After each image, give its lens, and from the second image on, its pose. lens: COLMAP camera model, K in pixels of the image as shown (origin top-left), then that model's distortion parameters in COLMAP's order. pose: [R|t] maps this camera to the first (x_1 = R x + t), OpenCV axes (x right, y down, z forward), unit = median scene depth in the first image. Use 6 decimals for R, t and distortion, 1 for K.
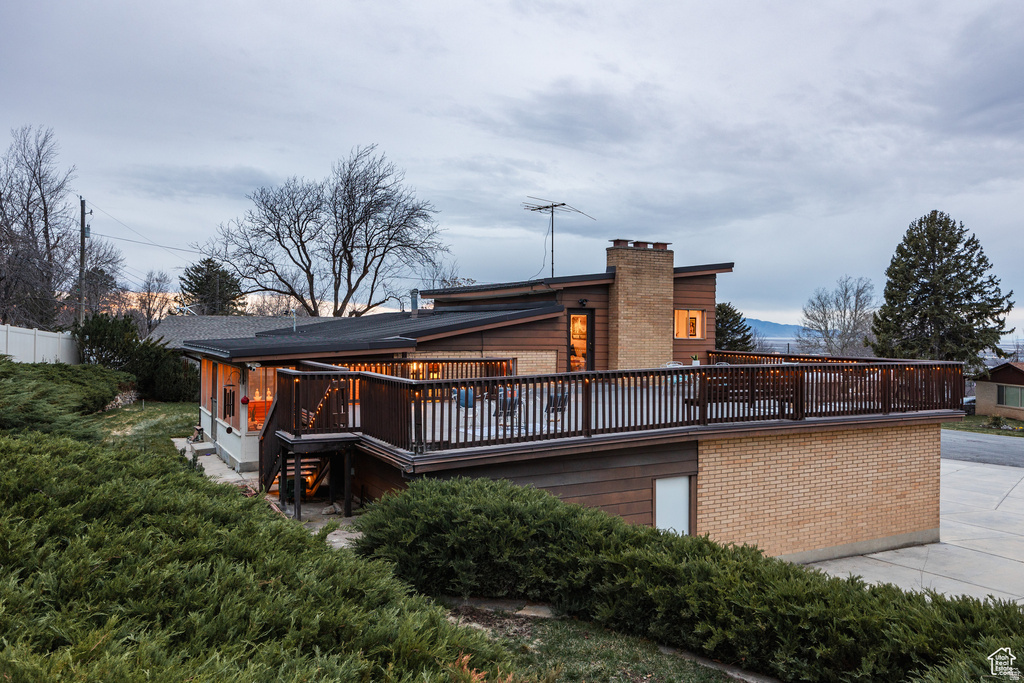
lens RADIAL K [[792.8, 0, 512.0], [0, 792.8, 341.5], [0, 0, 1]] dist [-0.004234, -0.003980]
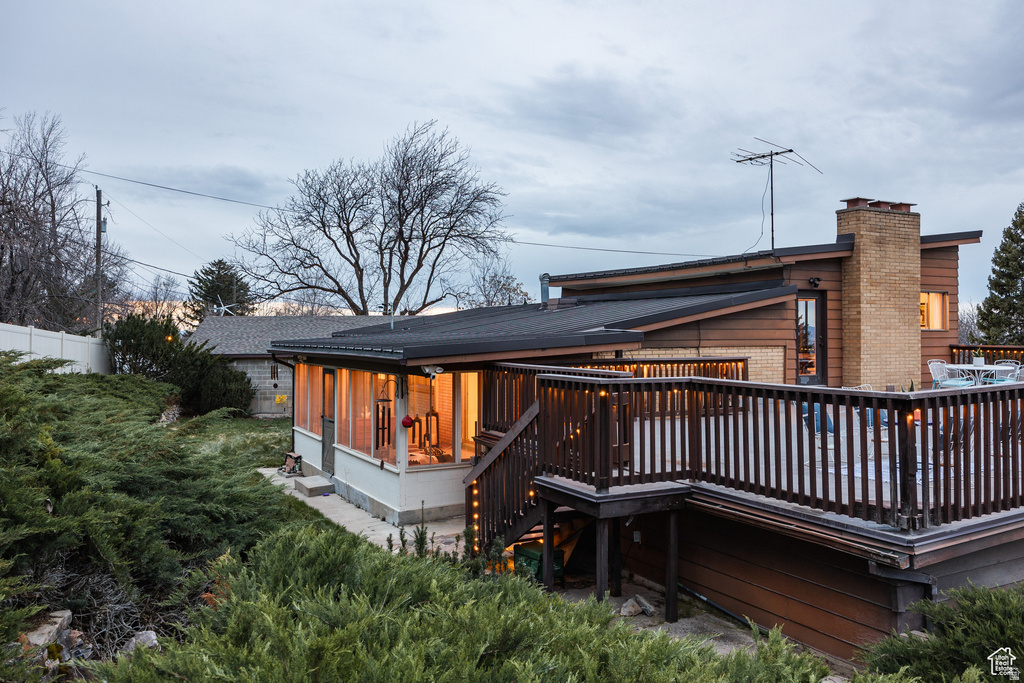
lens RADIAL K [[817.6, 0, 511.8], [0, 817.6, 333.8], [0, 0, 1]] dist [-0.029504, 0.051639]
pose [[0.999898, -0.013377, -0.005095, -0.093363], [0.013298, 0.999796, -0.015202, 0.003681], [0.005297, 0.015132, 0.999871, 0.110870]]
